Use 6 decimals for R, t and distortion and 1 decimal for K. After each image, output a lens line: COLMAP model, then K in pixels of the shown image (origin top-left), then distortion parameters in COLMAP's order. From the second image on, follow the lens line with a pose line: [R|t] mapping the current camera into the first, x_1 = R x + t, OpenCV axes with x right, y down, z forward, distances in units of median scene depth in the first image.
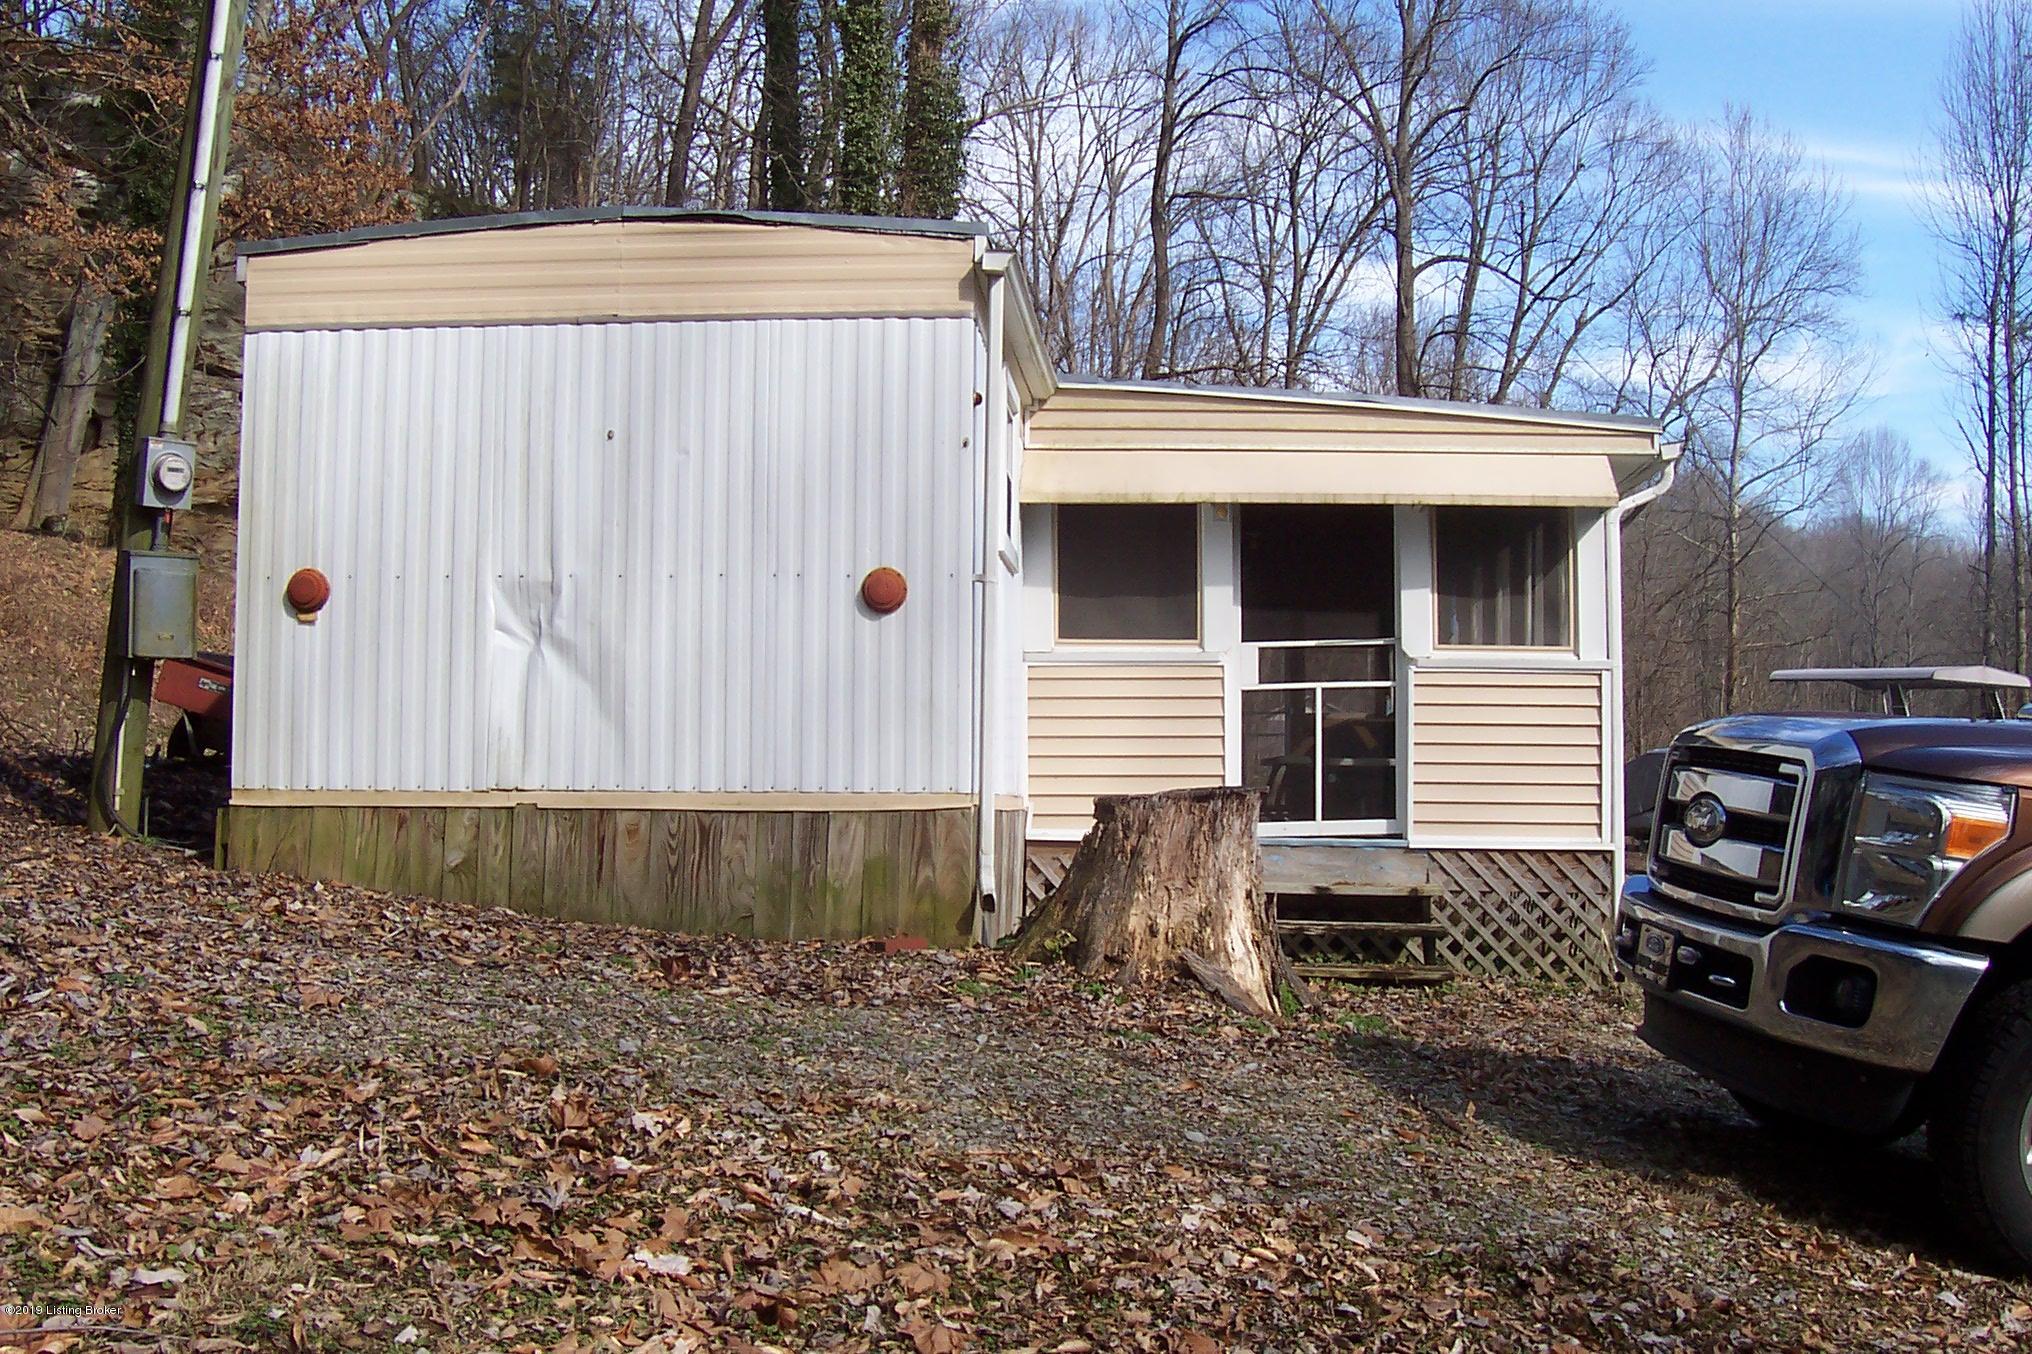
lens RADIAL K [[2230.9, 0, 1012.5], [0, 2230.9, 676.2], [0, 0, 1]] dist [-0.110270, 0.000000]
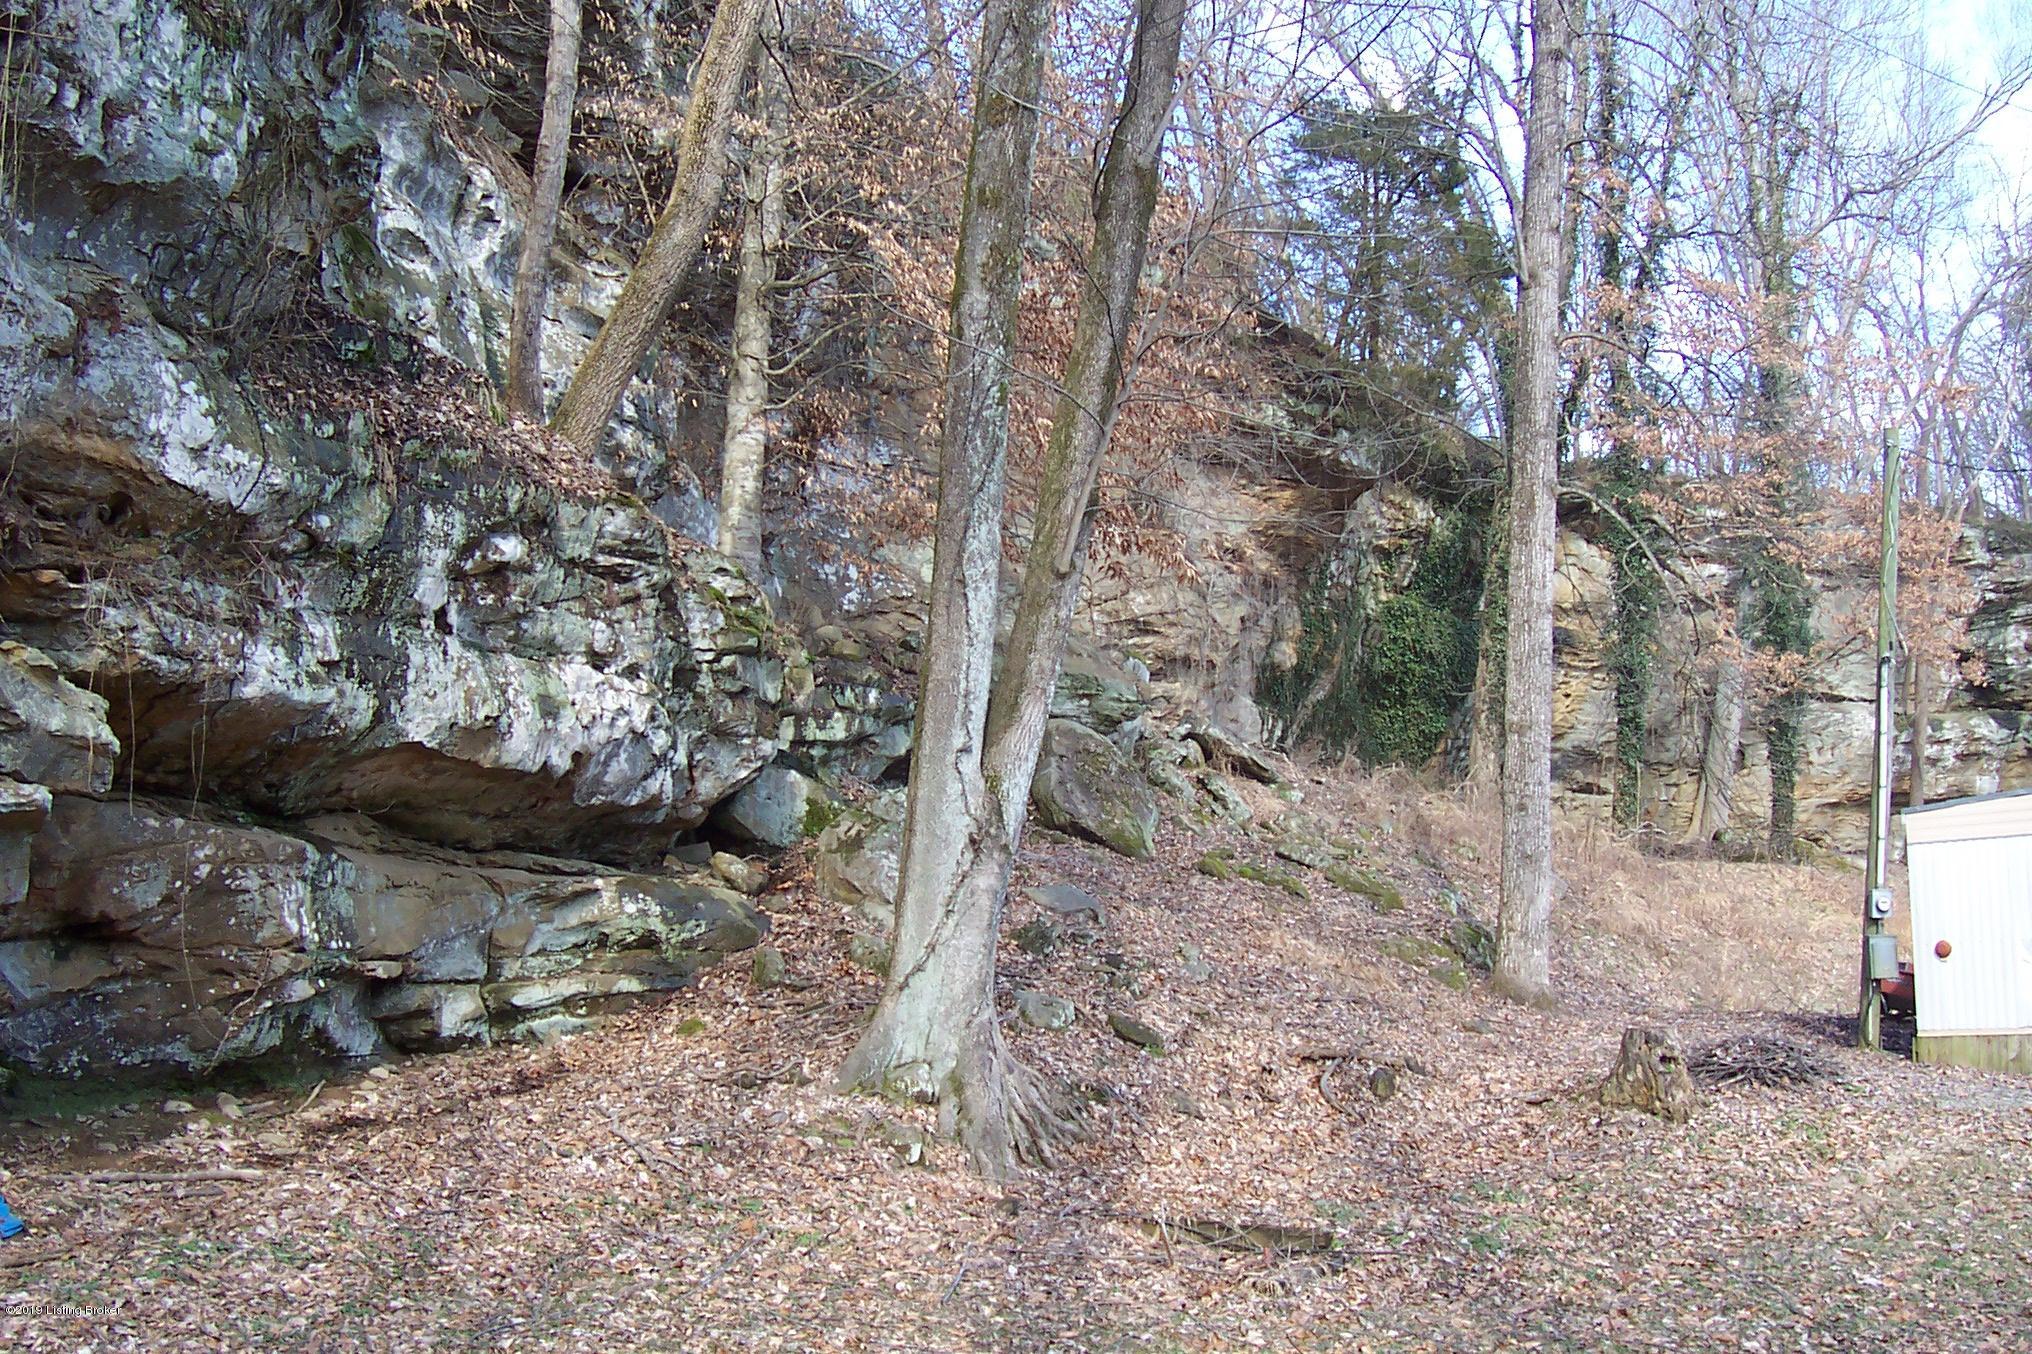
lens RADIAL K [[2230.9, 0, 1015.1], [0, 2230.9, 678.3], [0, 0, 1]] dist [-0.110270, 0.000000]
pose [[0.766288, -0.113462, -0.632399, 0.458901], [0.045175, 0.991362, -0.123126, -0.083127], [0.640907, 0.065782, 0.764795, -1.536564]]
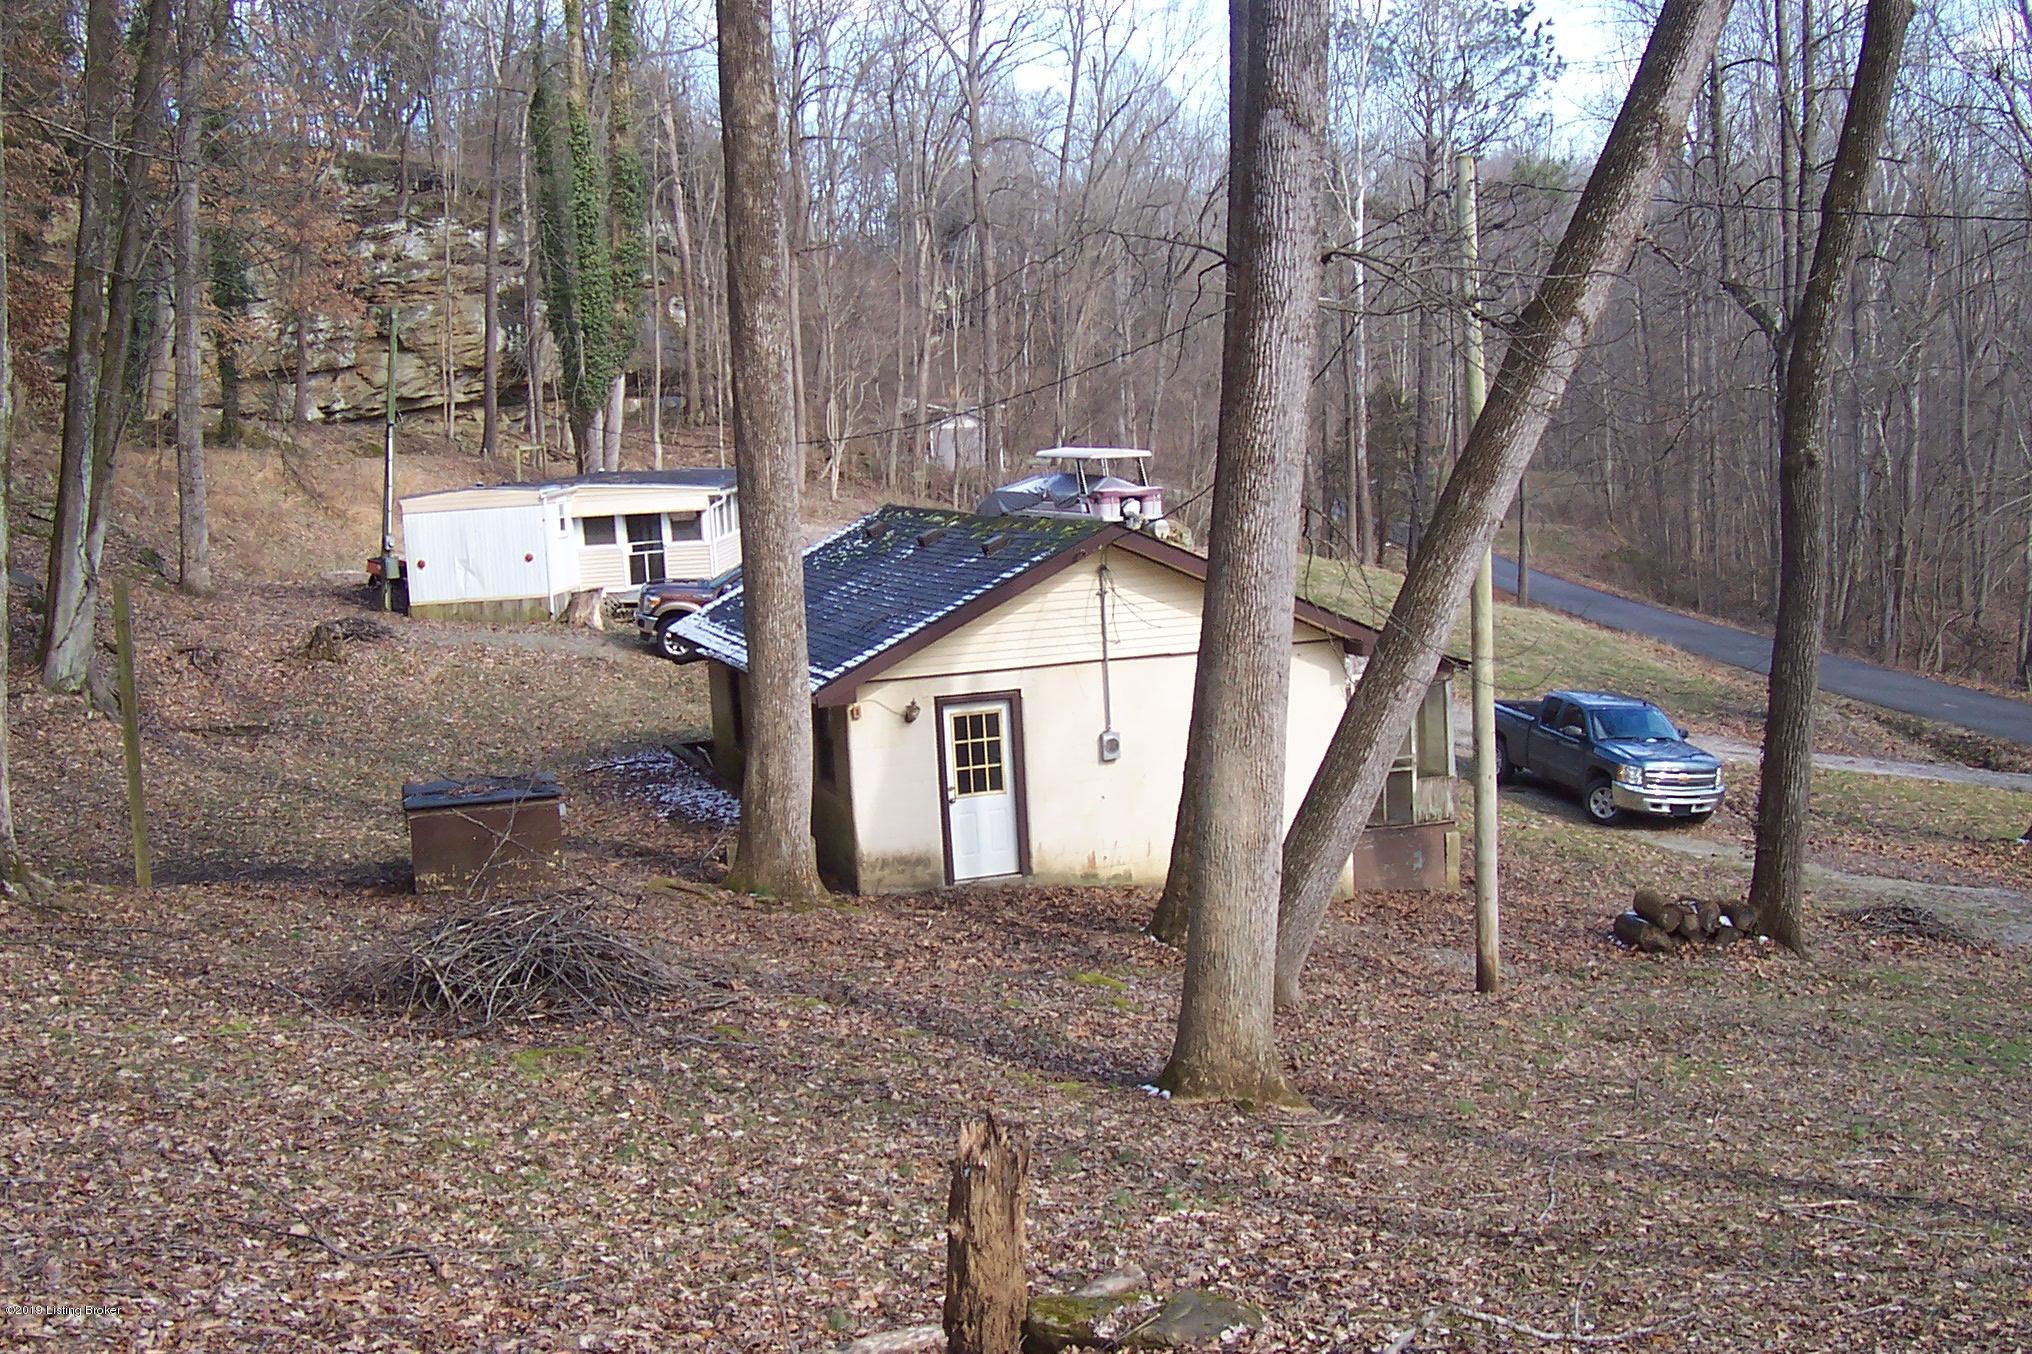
lens RADIAL K [[2230.9, 0, 1018.4], [0, 2230.9, 677.3], [0, 0, 1]] dist [-0.110270, 0.000000]
pose [[0.996753, -0.069484, 0.040680, 0.849196], [0.061763, 0.983963, 0.167338, -0.555005], [-0.051655, -0.164283, 0.985060, -4.226321]]
